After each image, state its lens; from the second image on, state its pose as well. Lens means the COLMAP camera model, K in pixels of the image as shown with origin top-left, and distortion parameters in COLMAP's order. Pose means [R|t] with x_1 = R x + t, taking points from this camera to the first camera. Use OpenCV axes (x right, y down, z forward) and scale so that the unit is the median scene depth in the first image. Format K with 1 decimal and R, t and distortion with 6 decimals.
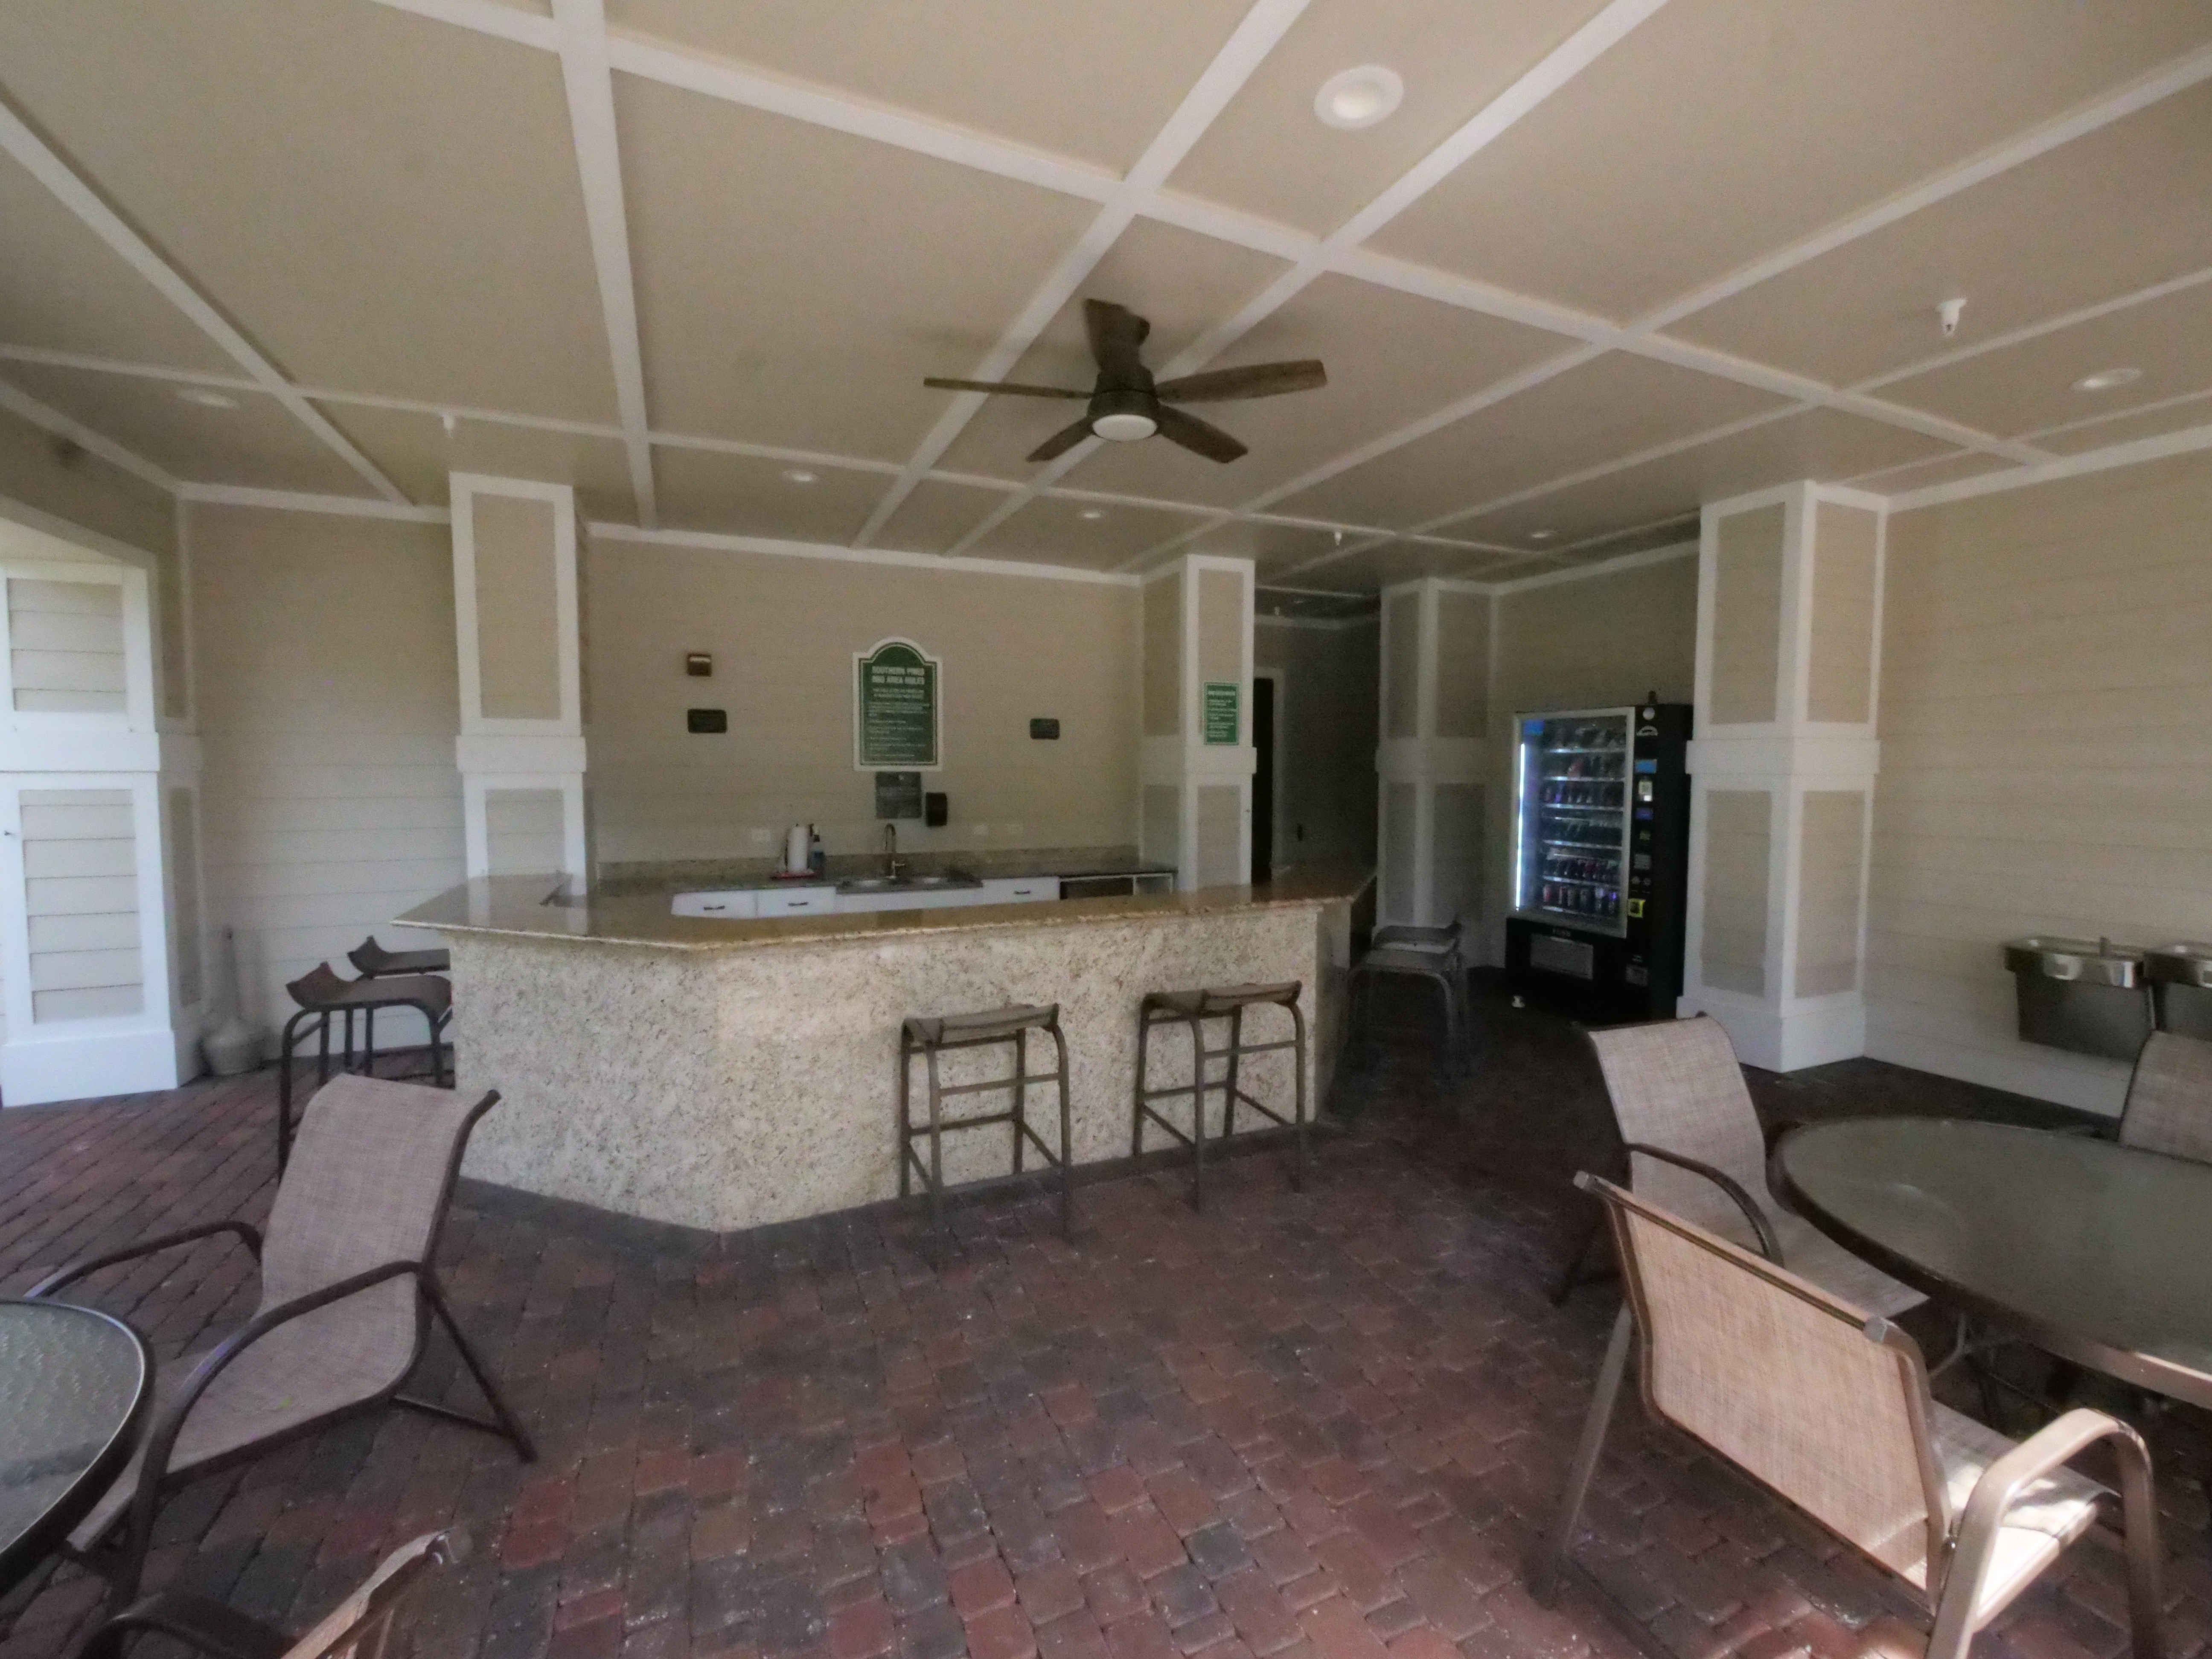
lens RADIAL K [[935.3, 0, 1146.6], [0, 935.3, 820.8], [0, 0, 1]] dist [-0.005087, -0.000246]
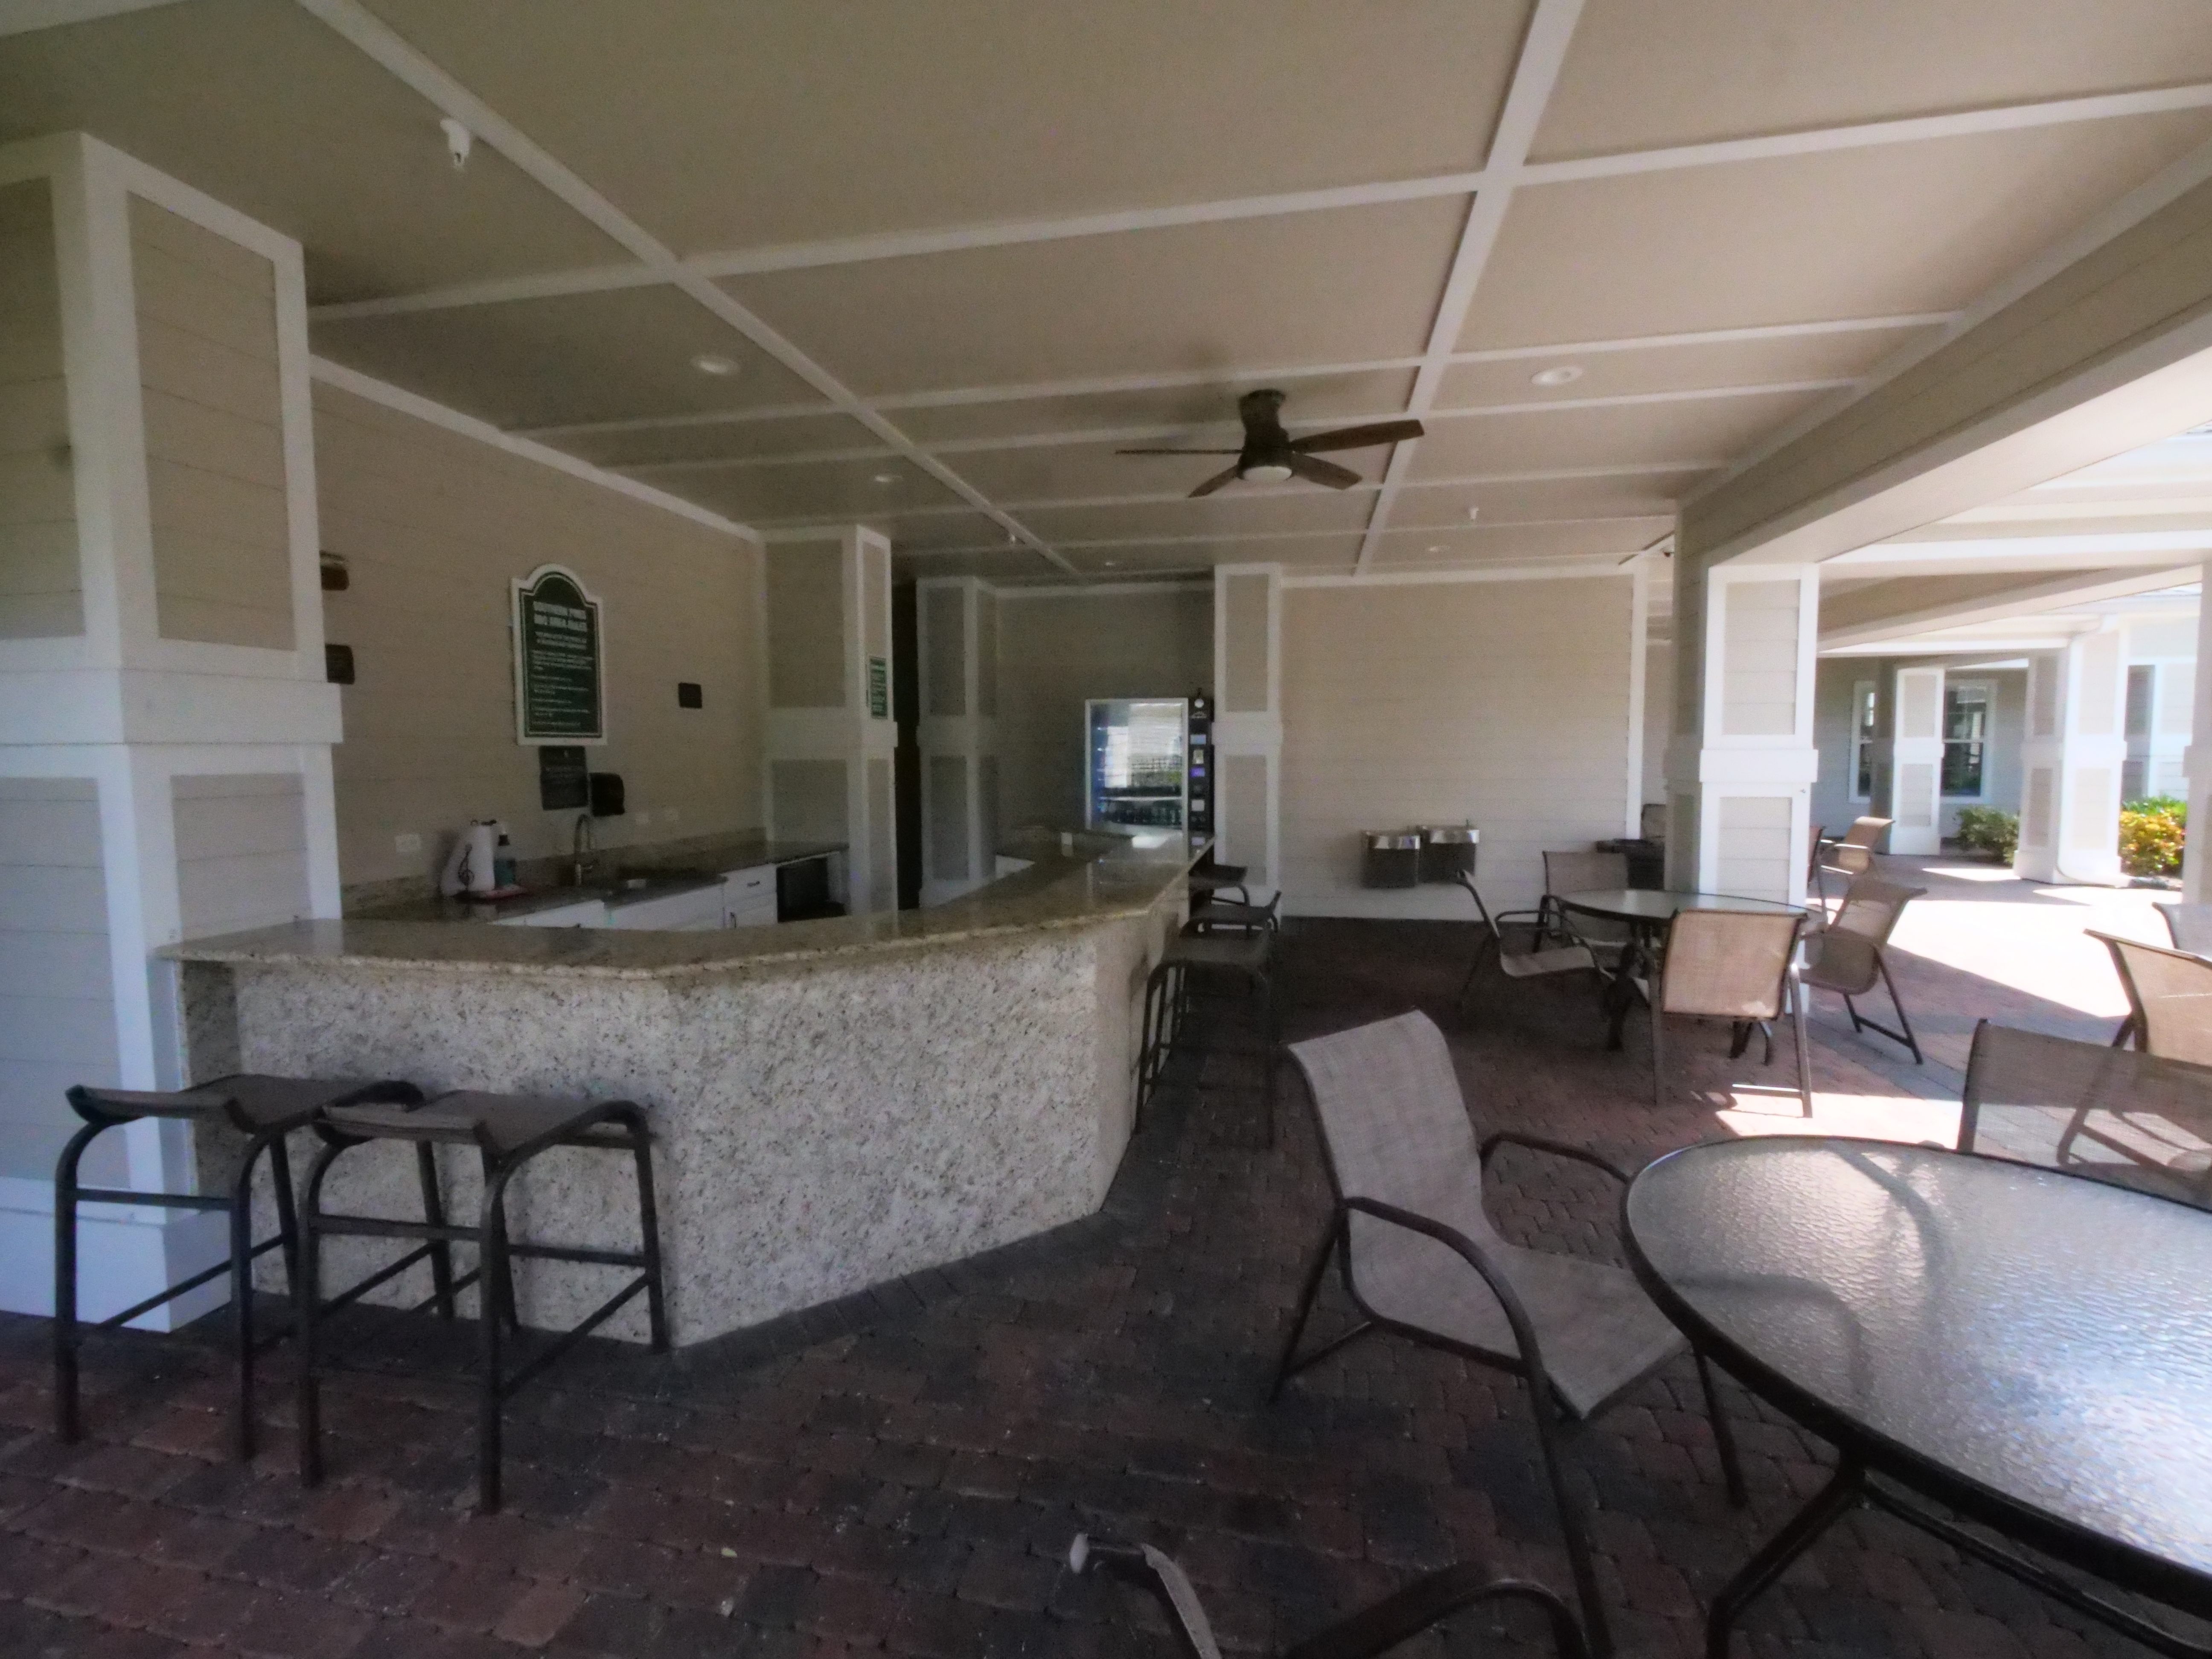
lens RADIAL K [[935.3, 0, 1133.5], [0, 935.3, 808.3], [0, 0, 1]] dist [-0.005087, -0.000246]
pose [[0.591066, -0.056708, 0.804627, -0.779064], [0.050984, 0.998158, 0.032896, -0.005530], [-0.805010, 0.021579, 0.592869, 0.250503]]
